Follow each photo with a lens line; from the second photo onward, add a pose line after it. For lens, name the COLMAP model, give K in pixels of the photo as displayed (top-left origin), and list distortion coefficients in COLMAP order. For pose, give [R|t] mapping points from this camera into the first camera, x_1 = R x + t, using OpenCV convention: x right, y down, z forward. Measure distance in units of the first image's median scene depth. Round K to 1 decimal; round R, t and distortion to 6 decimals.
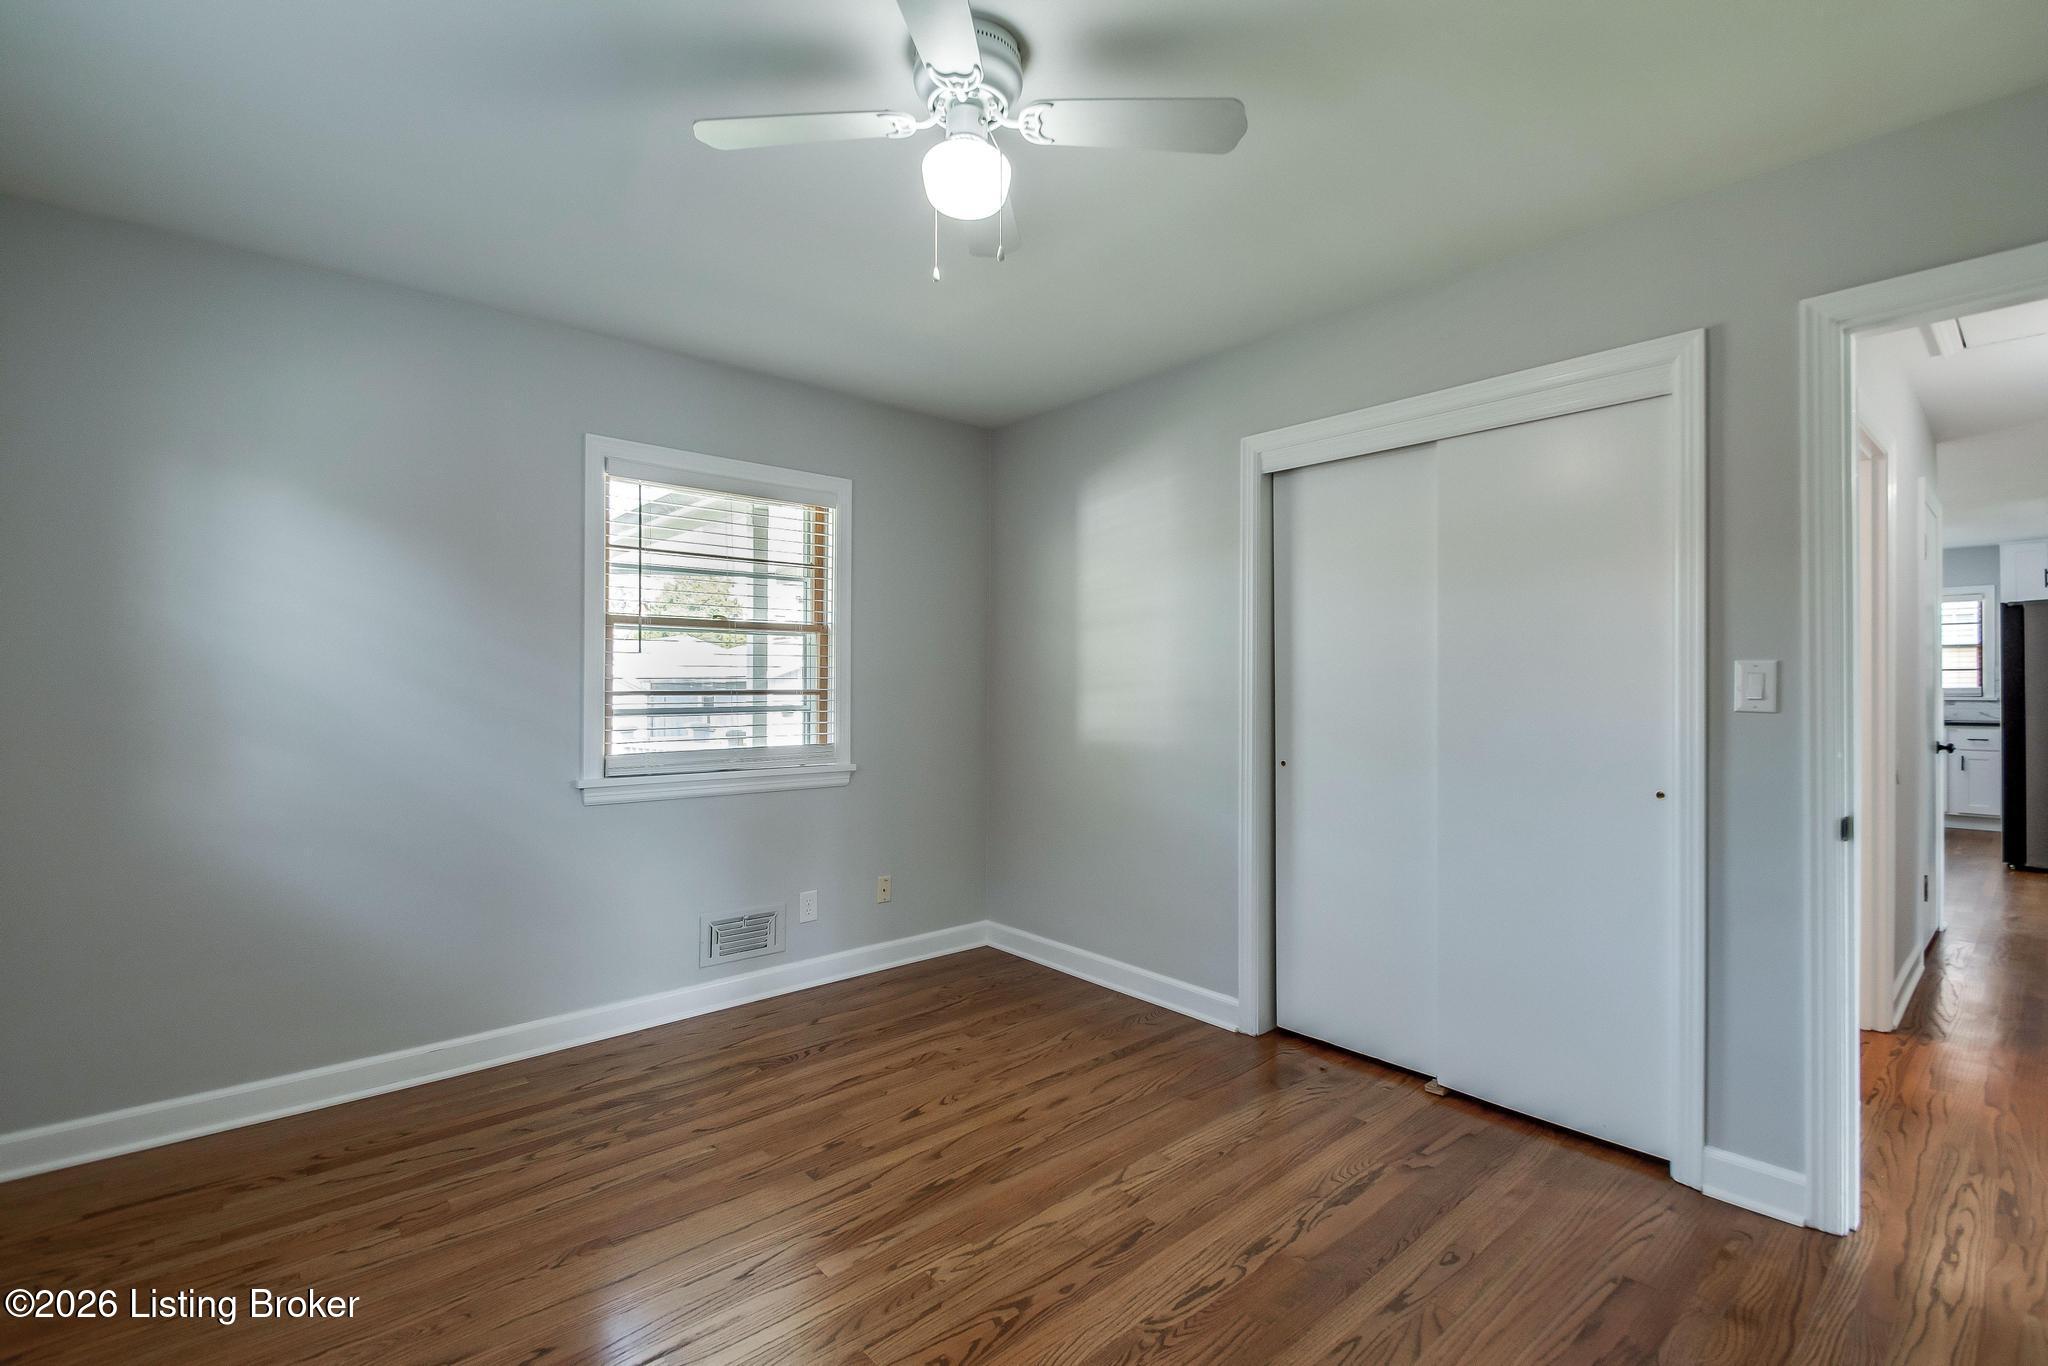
lens RADIAL K [[798.2, 0, 1154.5], [0, 798.2, 680.7], [0, 0, 1]] dist [0.024660, -0.011475]
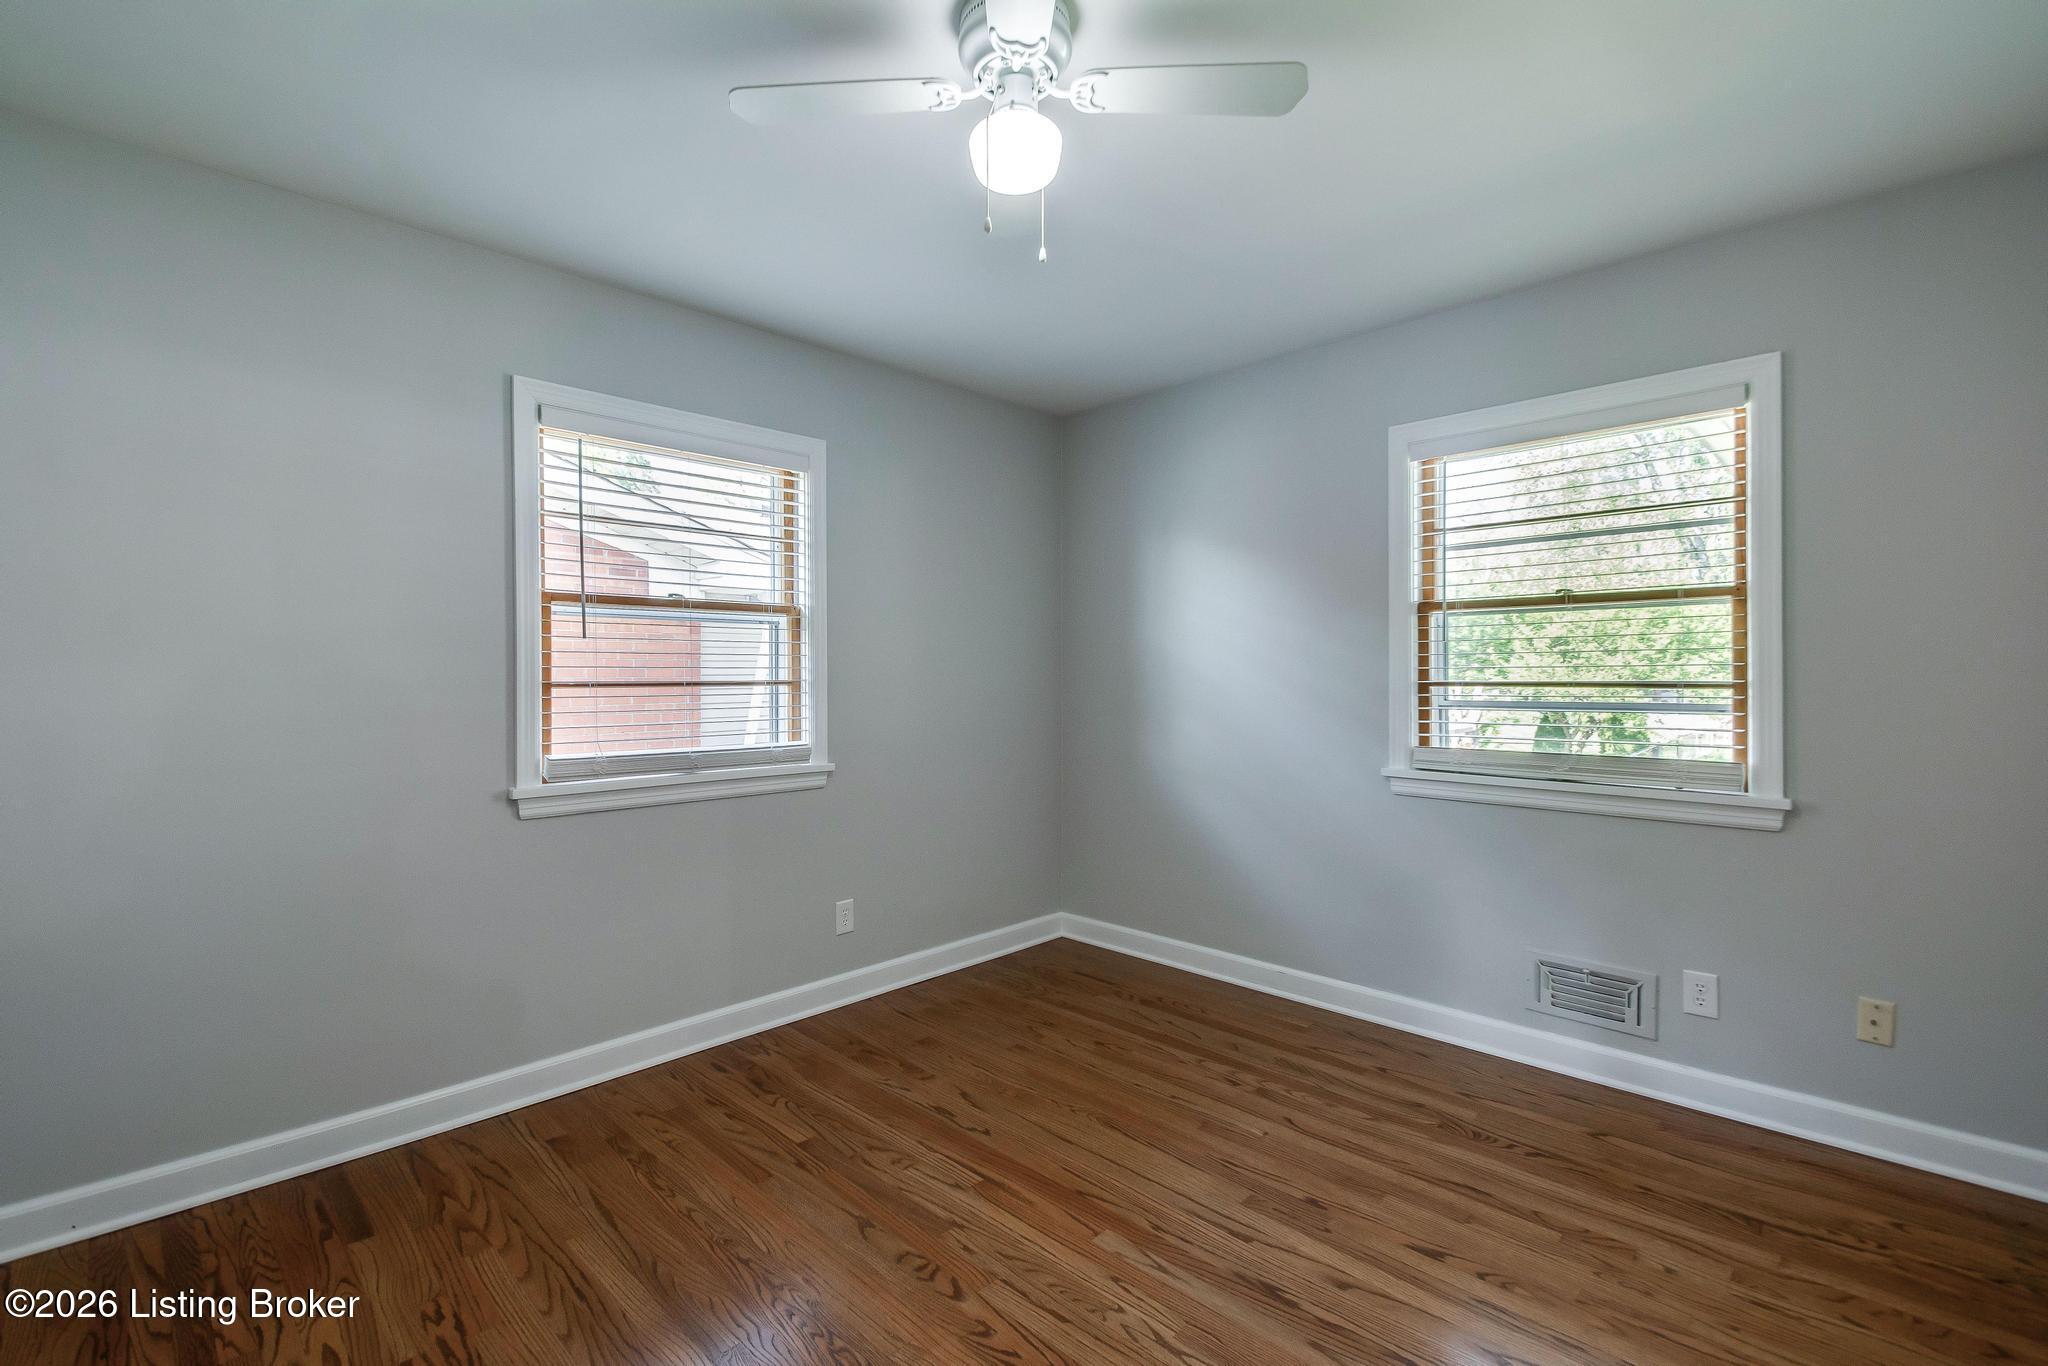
lens RADIAL K [[925.4, 0, 1011.0], [0, 925.4, 667.6], [0, 0, 1]] dist [0.032029, -0.022639]
pose [[0.044271, -0.006532, -0.998998, 0.515223], [0.004970, 0.999968, -0.006318, 0.002260], [0.999007, -0.004685, 0.044302, 0.541823]]
